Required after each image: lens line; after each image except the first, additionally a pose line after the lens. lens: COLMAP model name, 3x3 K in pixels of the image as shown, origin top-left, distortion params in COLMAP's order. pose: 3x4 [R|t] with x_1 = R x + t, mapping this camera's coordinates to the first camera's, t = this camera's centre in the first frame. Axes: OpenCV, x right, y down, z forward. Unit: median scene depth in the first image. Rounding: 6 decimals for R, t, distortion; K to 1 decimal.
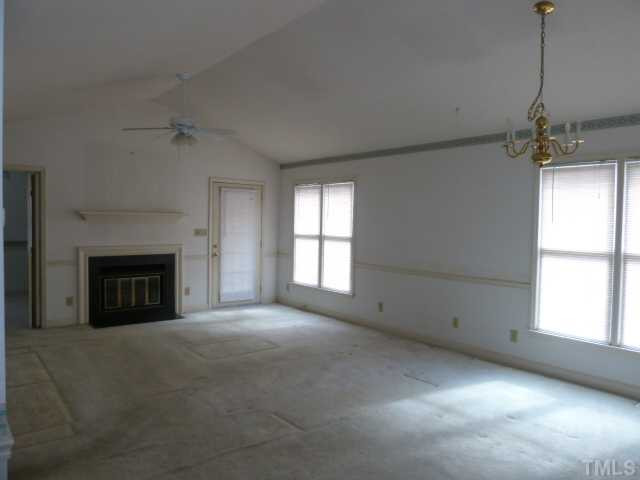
lens RADIAL K [[460.3, 0, 311.1], [0, 460.3, 236.1], [0, 0, 1]] dist [-0.045677, -0.000427]
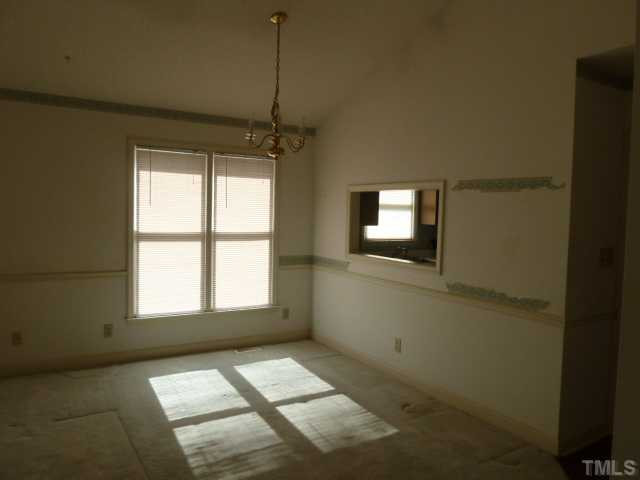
lens RADIAL K [[460.3, 0, 311.1], [0, 460.3, 236.1], [0, 0, 1]] dist [-0.045677, -0.000427]
pose [[0.122897, -0.069141, 0.990008, -0.542007], [0.009785, 0.997606, 0.068457, -0.036594], [-0.992371, 0.001274, 0.123279, 0.688440]]
